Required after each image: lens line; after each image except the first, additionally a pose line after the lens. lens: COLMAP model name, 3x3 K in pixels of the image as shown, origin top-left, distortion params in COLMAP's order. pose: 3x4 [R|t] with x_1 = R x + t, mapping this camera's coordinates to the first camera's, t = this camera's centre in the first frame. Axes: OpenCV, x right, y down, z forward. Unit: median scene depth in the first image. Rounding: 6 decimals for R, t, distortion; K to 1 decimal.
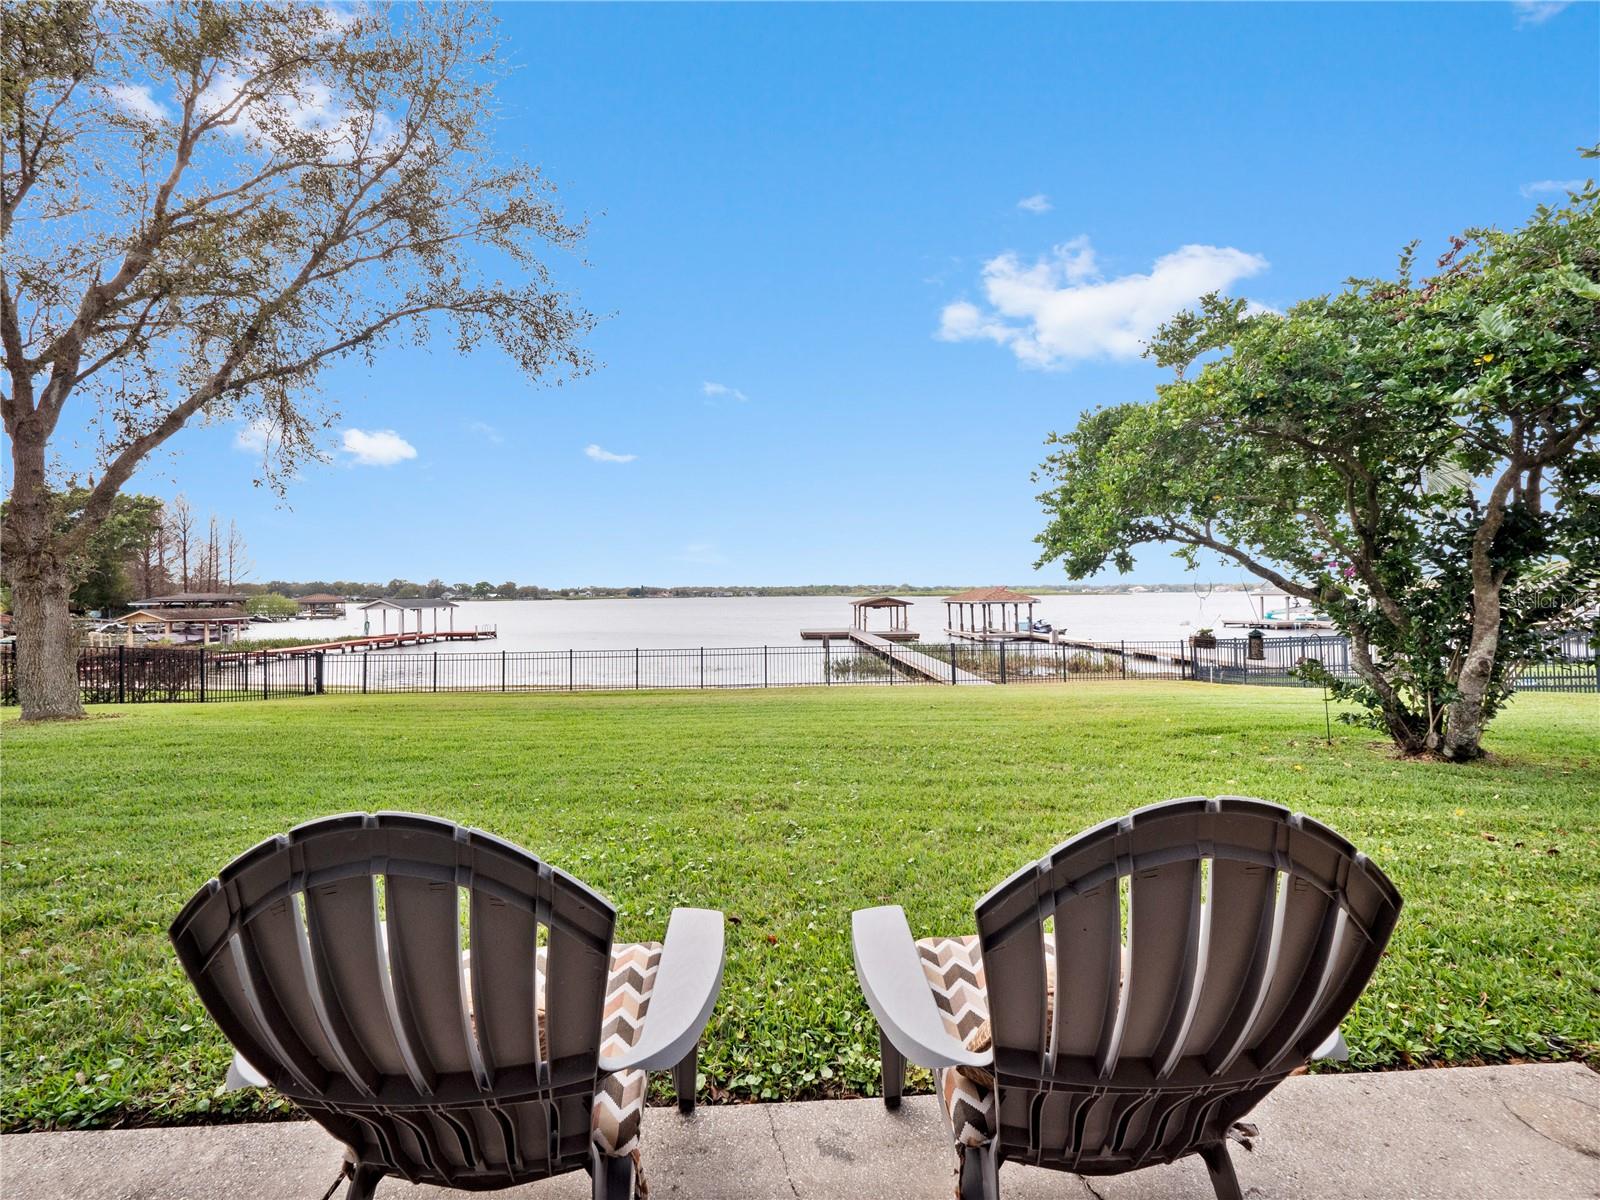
lens RADIAL K [[684.0, 0, 775.5], [0, 684.0, 602.4], [0, 0, 1]] dist [-0.003376, -0.001322]
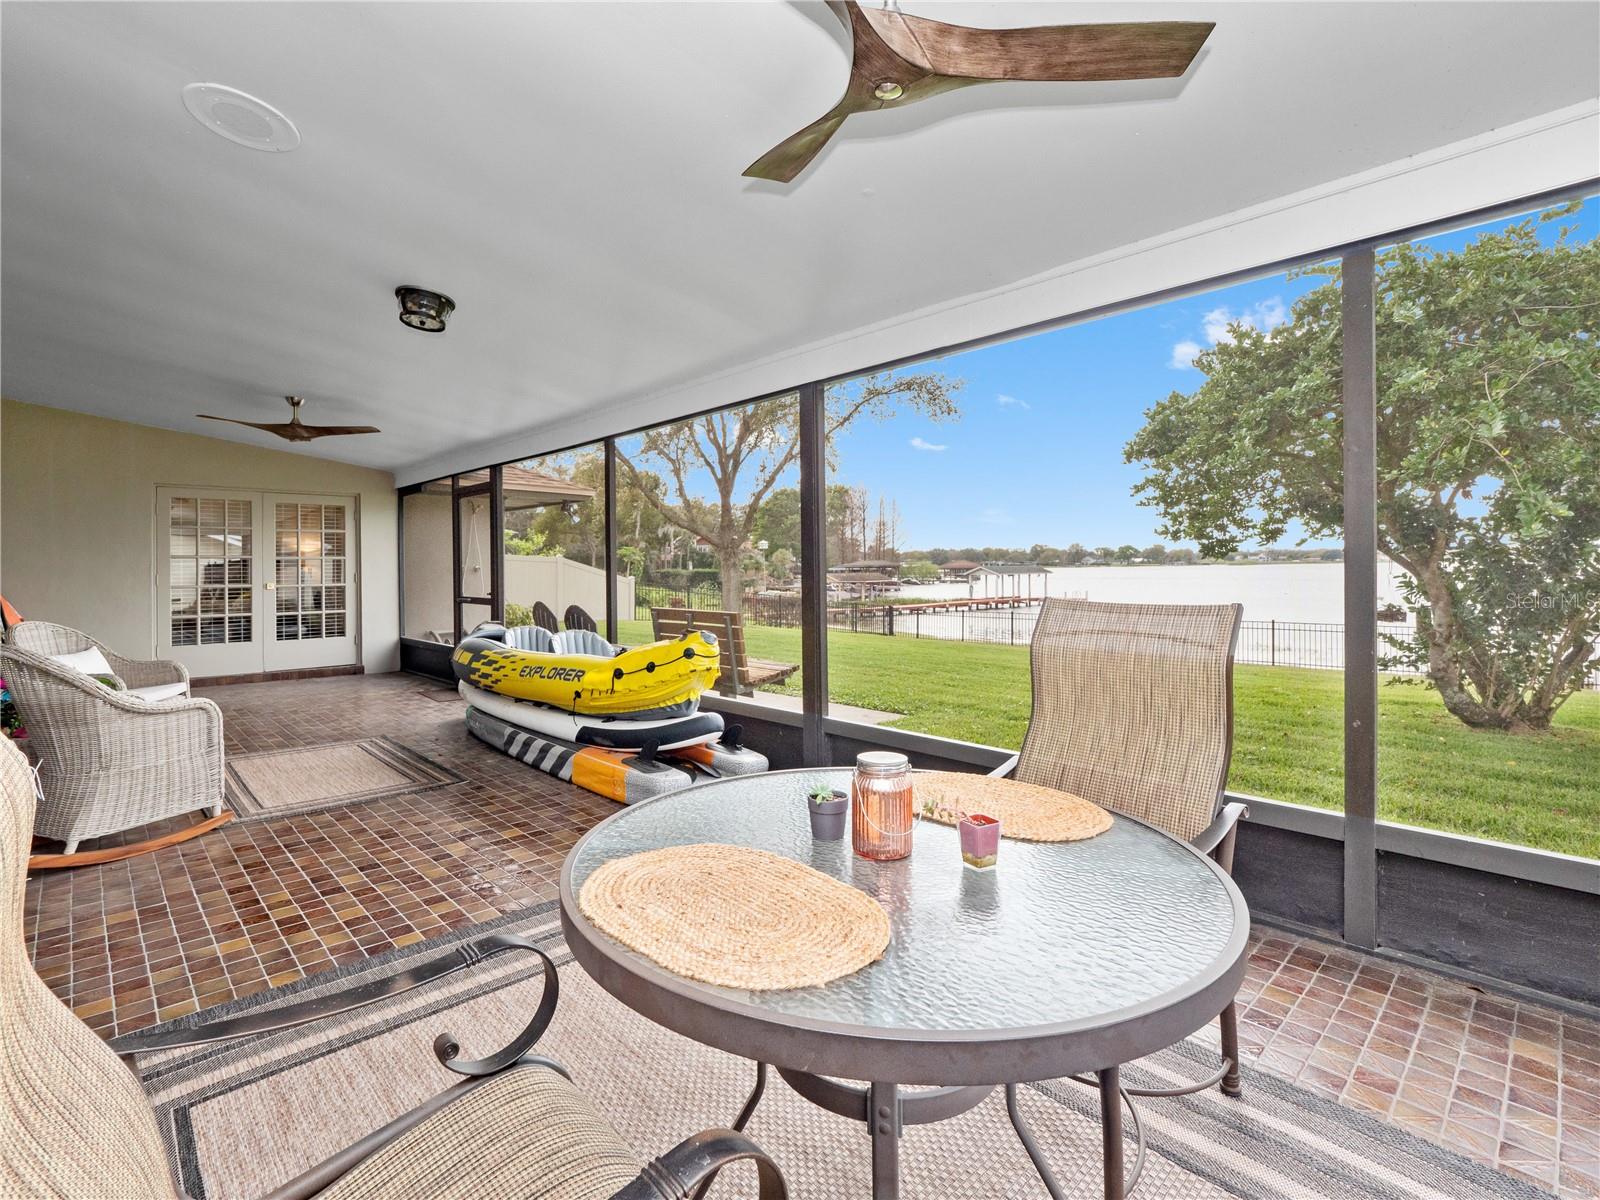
lens RADIAL K [[755.6, 0, 806.1], [0, 755.6, 594.0], [0, 0, 1]] dist [0.001137, -0.000520]
pose [[0.686435, 0.029233, -0.726604, 0.852926], [-0.003941, 0.999327, 0.036482, -0.014169], [0.727181, -0.022179, 0.686088, -0.519173]]
